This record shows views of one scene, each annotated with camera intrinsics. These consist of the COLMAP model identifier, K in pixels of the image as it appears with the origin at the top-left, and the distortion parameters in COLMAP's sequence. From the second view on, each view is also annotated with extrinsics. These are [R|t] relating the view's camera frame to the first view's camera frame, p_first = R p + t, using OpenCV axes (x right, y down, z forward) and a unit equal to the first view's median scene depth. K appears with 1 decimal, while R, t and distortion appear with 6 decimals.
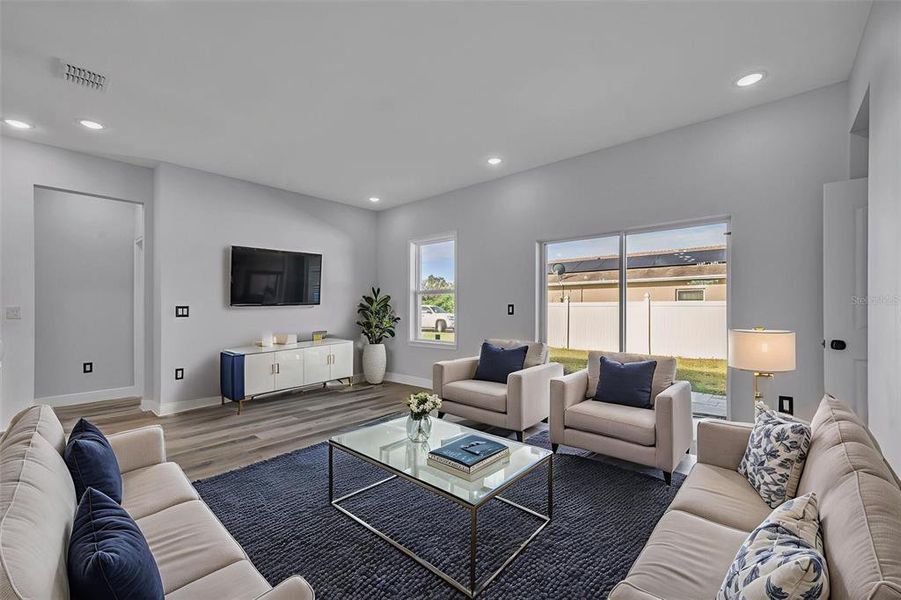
lens RADIAL K [[376.3, 0, 457.8], [0, 376.3, 308.9], [0, 0, 1]] dist [-0.016142, 0.000606]
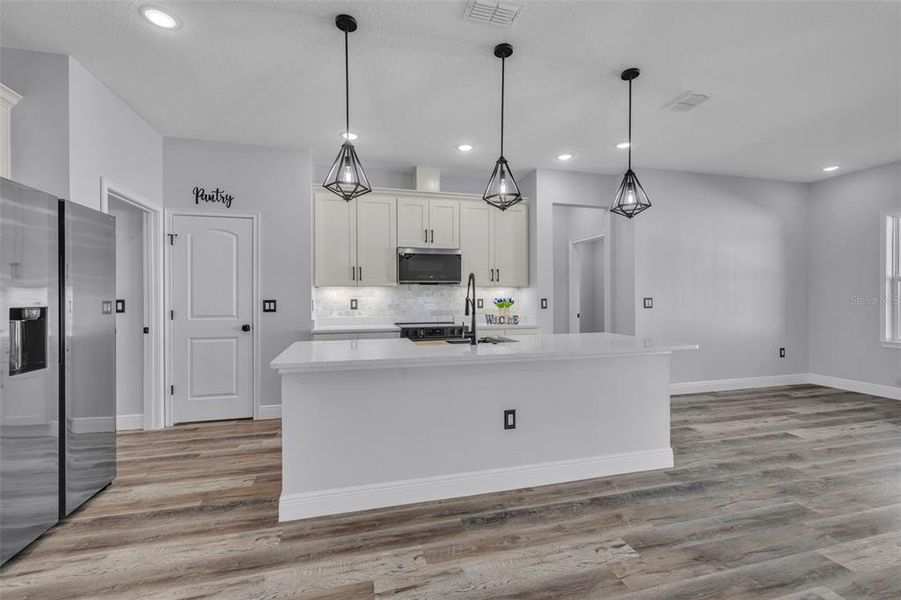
lens RADIAL K [[396.7, 0, 437.9], [0, 396.7, 296.5], [0, 0, 1]] dist [-0.007575, 0.000456]
pose [[0.814797, -0.006232, -0.579713, -0.678961], [0.001796, 0.999965, -0.008225, -0.004344], [0.579744, 0.005661, 0.814779, -0.338649]]
